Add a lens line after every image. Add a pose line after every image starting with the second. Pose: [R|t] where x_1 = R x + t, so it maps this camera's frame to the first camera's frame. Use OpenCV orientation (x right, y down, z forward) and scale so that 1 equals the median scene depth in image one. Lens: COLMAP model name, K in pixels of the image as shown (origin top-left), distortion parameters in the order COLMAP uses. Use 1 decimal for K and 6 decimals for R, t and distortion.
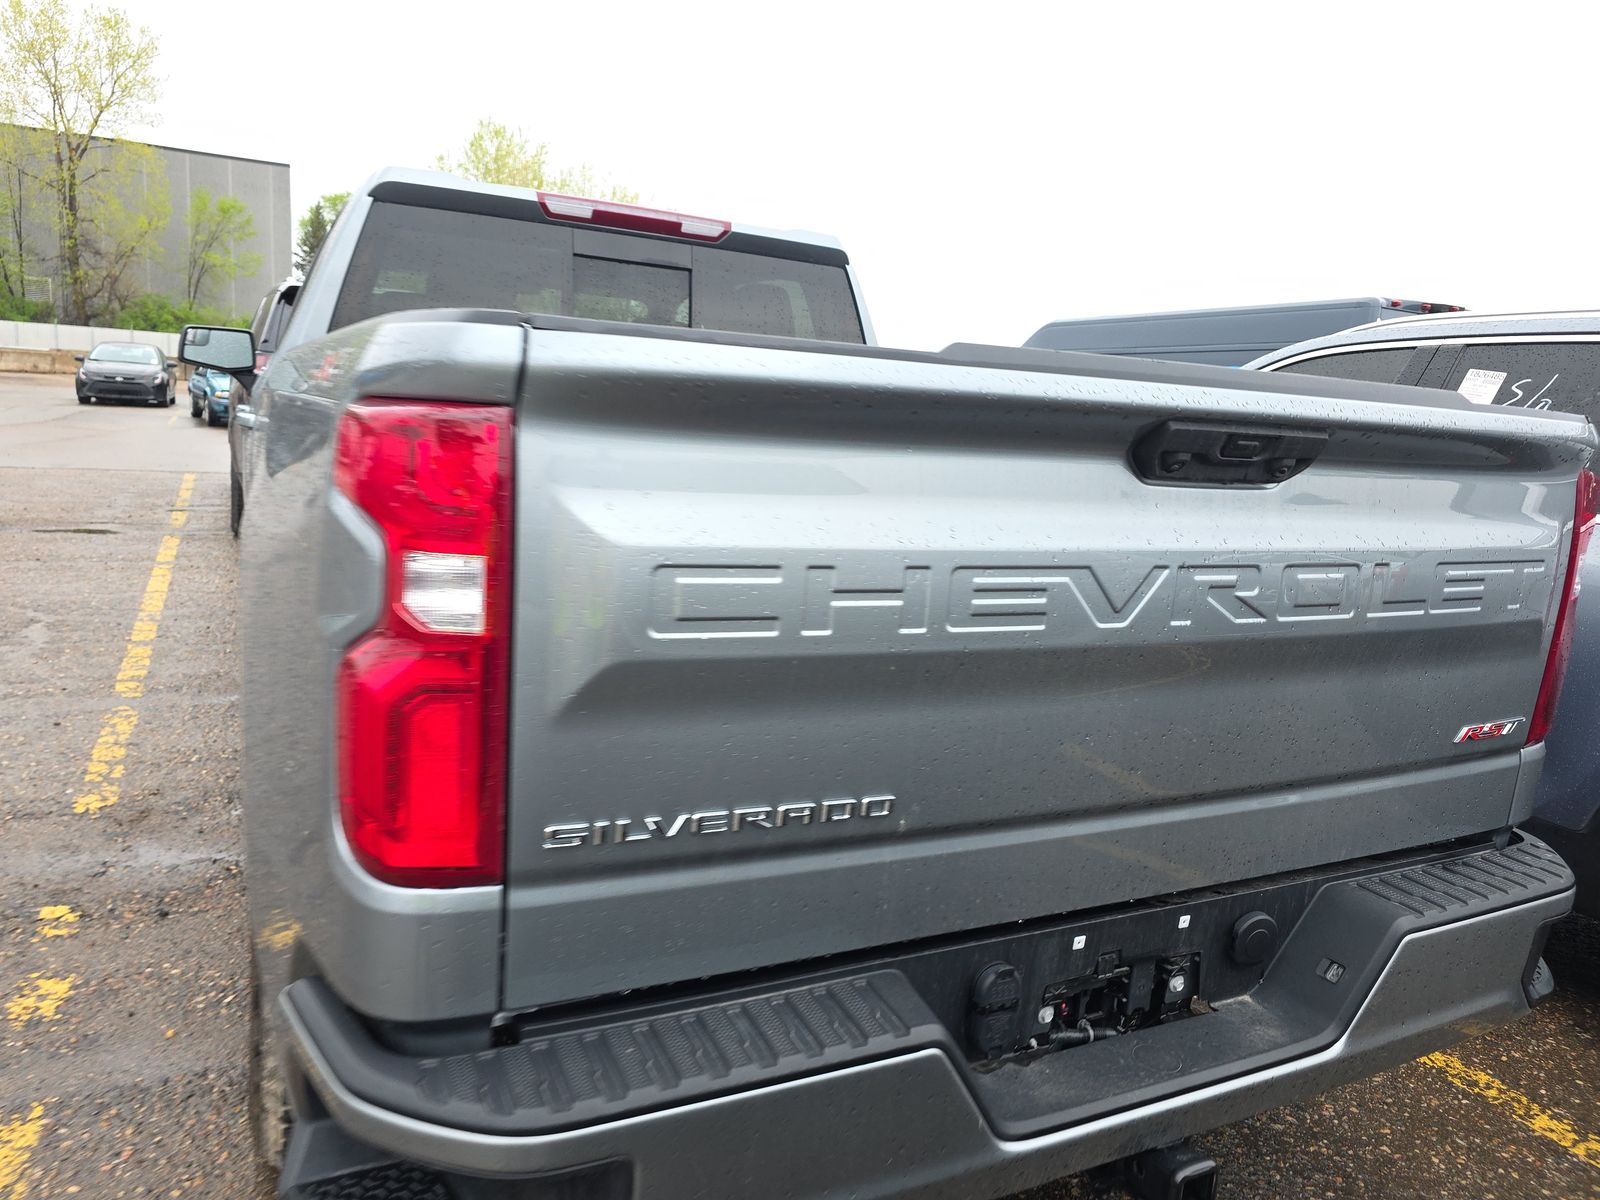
lens RADIAL K [[1057.1, 0, 762.7], [0, 1057.1, 569.4], [0, 0, 1]] dist [0.045809, -0.030254]
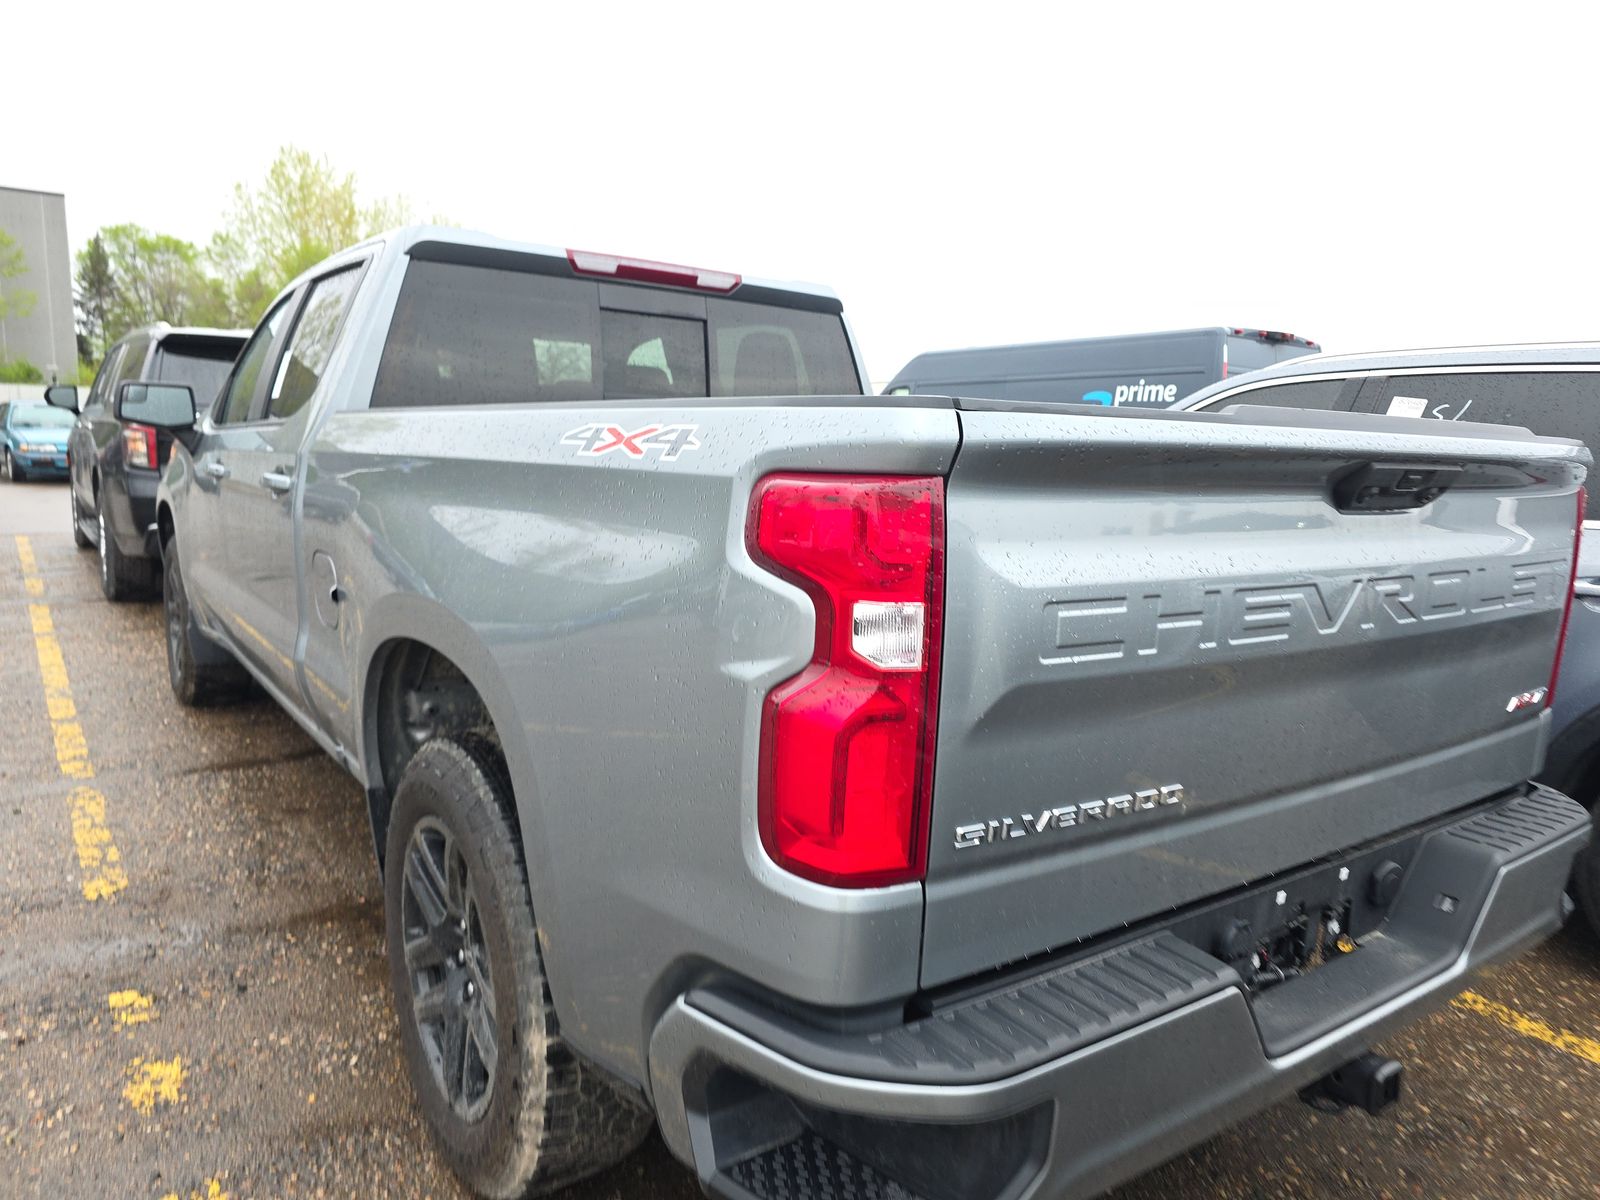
lens RADIAL K [[1057.1, 0, 783.9], [0, 1057.1, 604.2], [0, 0, 1]] dist [0.045809, -0.030254]
pose [[0.986312, -0.057177, 0.154657, -0.389158], [0.056624, 0.998364, 0.007982, -0.019116], [-0.154861, 0.000884, 0.987936, -0.093182]]
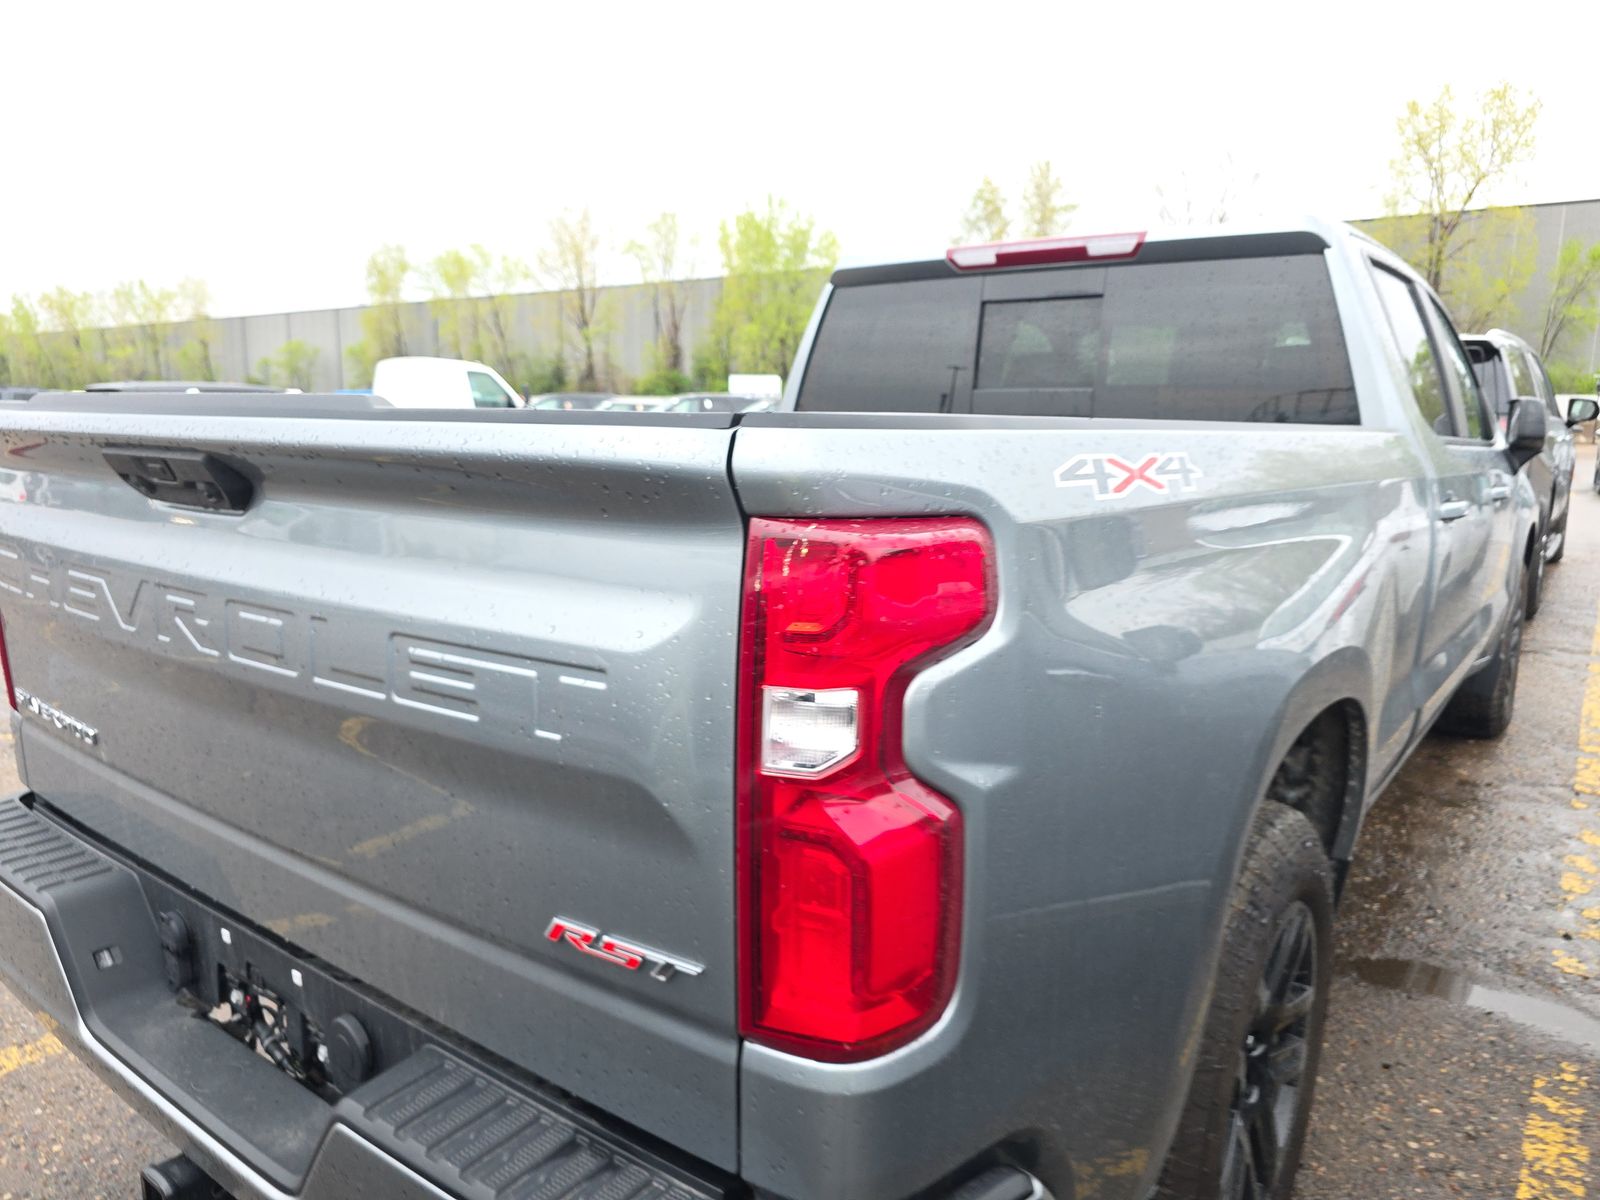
lens RADIAL K [[1057.1, 0, 826.6], [0, 1057.1, 588.6], [0, 0, 1]] dist [0.045809, -0.030254]
pose [[0.486758, 0.081510, -0.869726, 1.389084], [-0.118291, 0.992617, 0.026824, -0.088774], [0.865491, 0.089824, 0.492806, 0.896553]]
